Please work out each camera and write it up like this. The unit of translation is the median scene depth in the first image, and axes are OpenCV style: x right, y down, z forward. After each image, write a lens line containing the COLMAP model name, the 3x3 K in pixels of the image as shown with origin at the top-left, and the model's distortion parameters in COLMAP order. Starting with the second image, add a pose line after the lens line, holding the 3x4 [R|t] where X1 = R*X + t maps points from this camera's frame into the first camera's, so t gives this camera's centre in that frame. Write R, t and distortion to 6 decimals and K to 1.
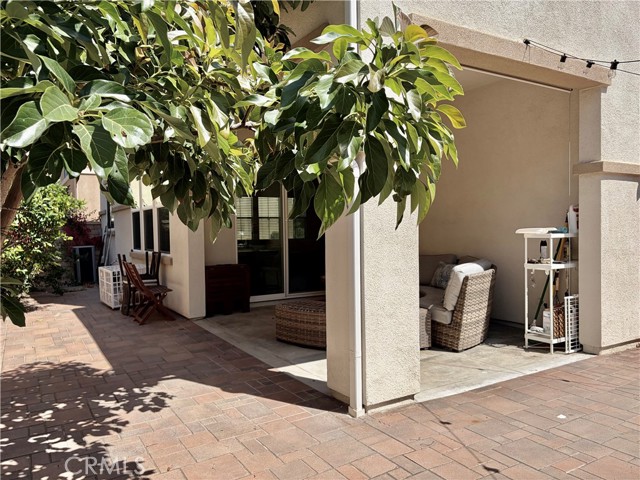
lens RADIAL K [[480.8, 0, 325.6], [0, 480.8, 242.9], [0, 0, 1]] dist [0.050861, -0.052700]
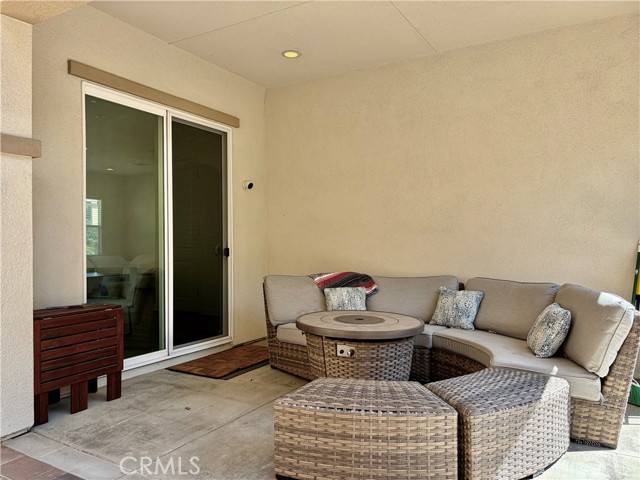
lens RADIAL K [[480.8, 0, 319.6], [0, 480.8, 238.7], [0, 0, 1]] dist [0.050861, -0.052700]
pose [[0.888189, 0.010646, 0.459356, -0.416841], [0.009492, 0.999093, -0.041508, -0.005125], [-0.459381, 0.041227, 0.887282, 0.861914]]
